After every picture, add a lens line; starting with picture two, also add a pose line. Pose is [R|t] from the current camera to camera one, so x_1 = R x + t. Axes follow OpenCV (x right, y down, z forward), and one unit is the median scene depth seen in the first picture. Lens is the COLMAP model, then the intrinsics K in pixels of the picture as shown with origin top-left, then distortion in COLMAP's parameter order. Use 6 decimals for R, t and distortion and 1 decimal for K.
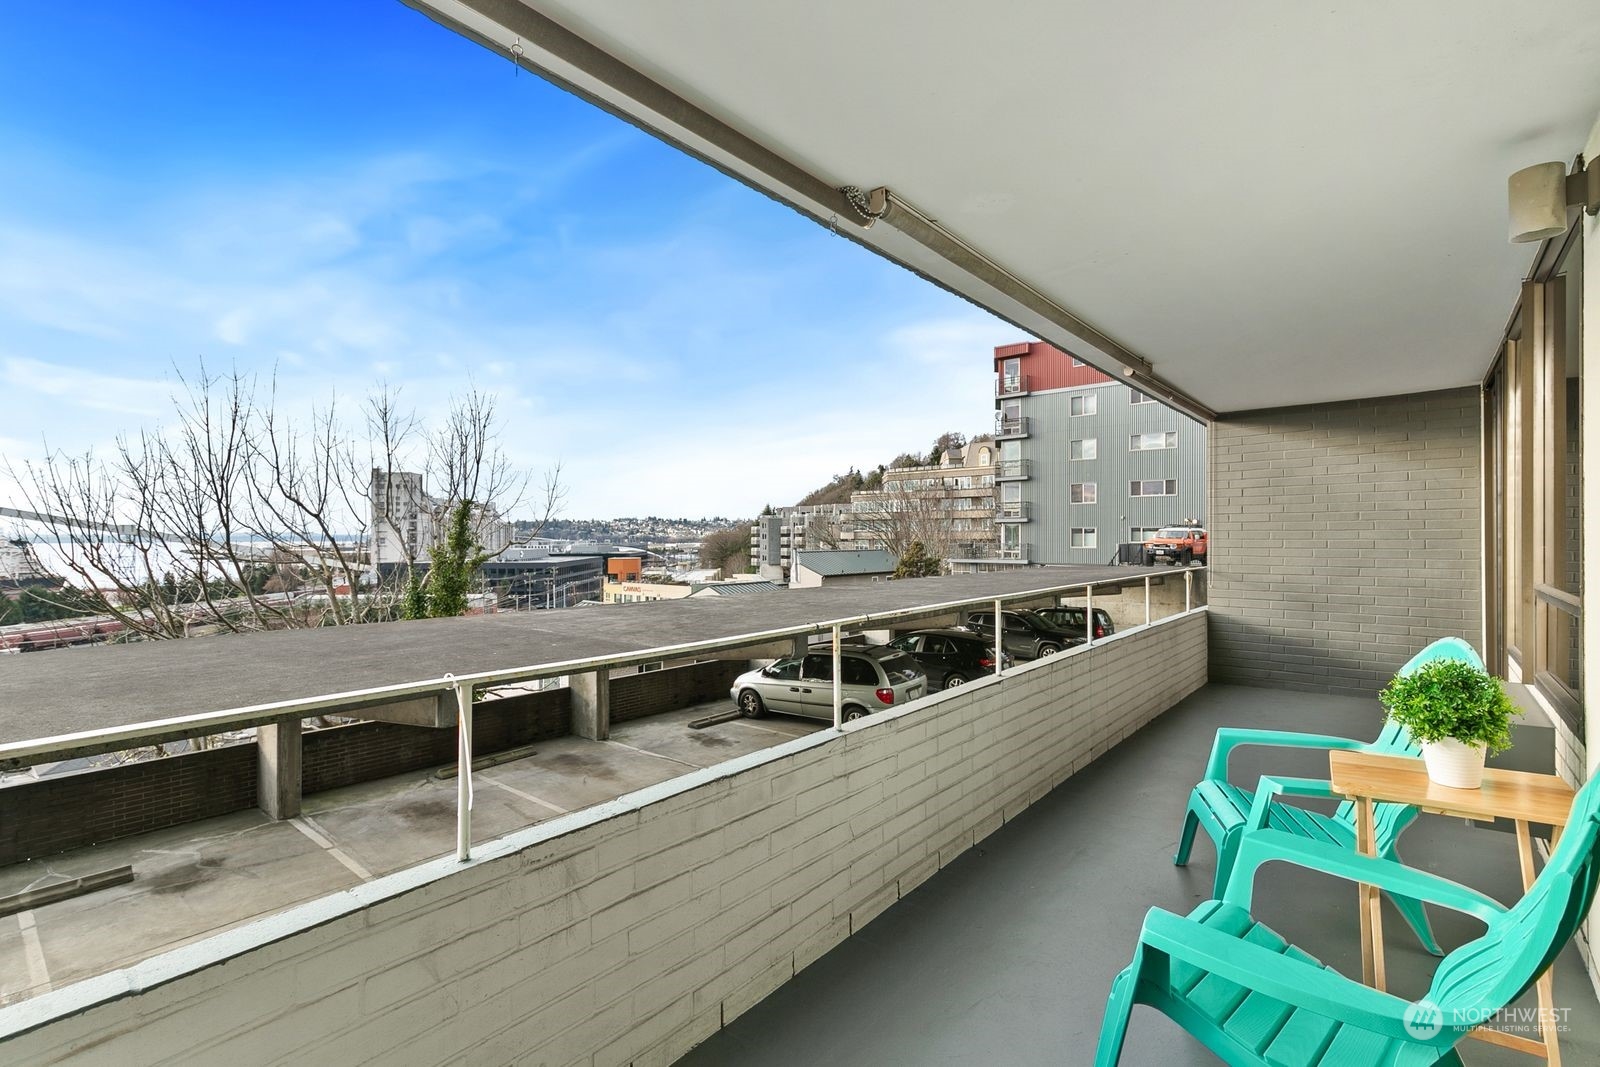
lens RADIAL K [[726.2, 0, 792.9], [0, 726.2, 534.0], [0, 0, 1]] dist [0.010349, -0.003027]
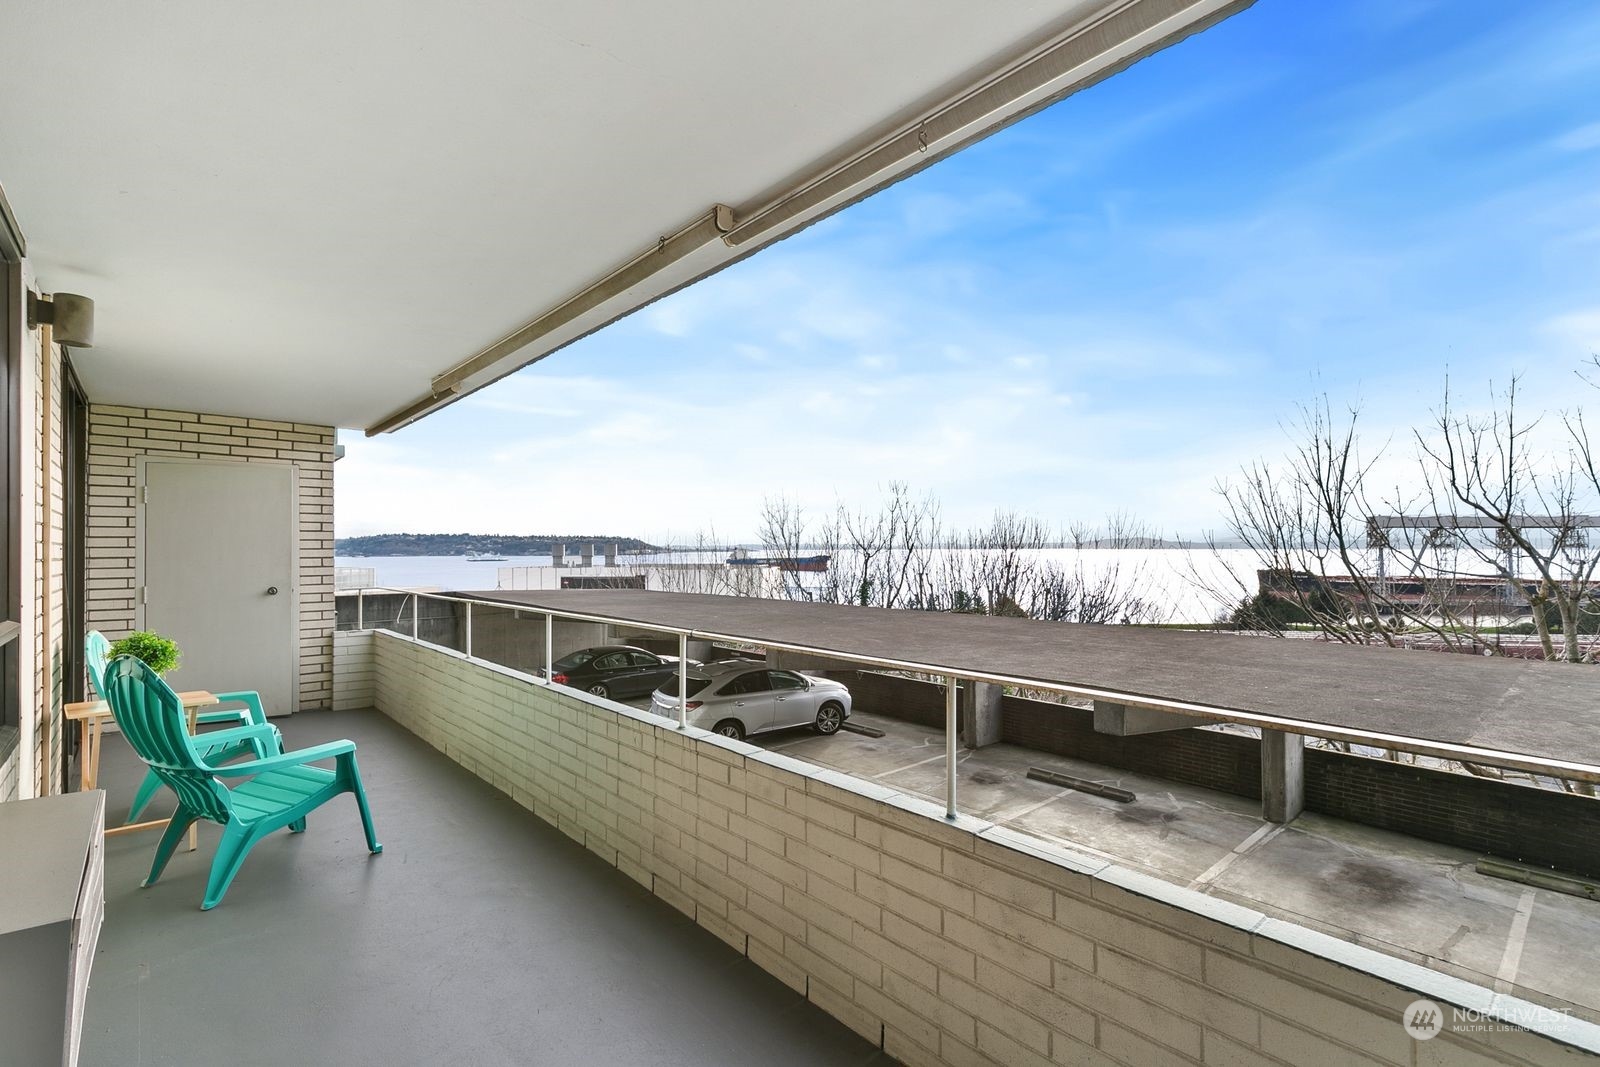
lens RADIAL K [[726.2, 0, 791.8], [0, 726.2, 543.5], [0, 0, 1]] dist [0.010349, -0.003027]
pose [[-0.142396, -0.000200, -0.989810, 0.451636], [0.006284, 0.999980, -0.001106, -0.004932], [0.989790, -0.006377, -0.142392, 0.515003]]
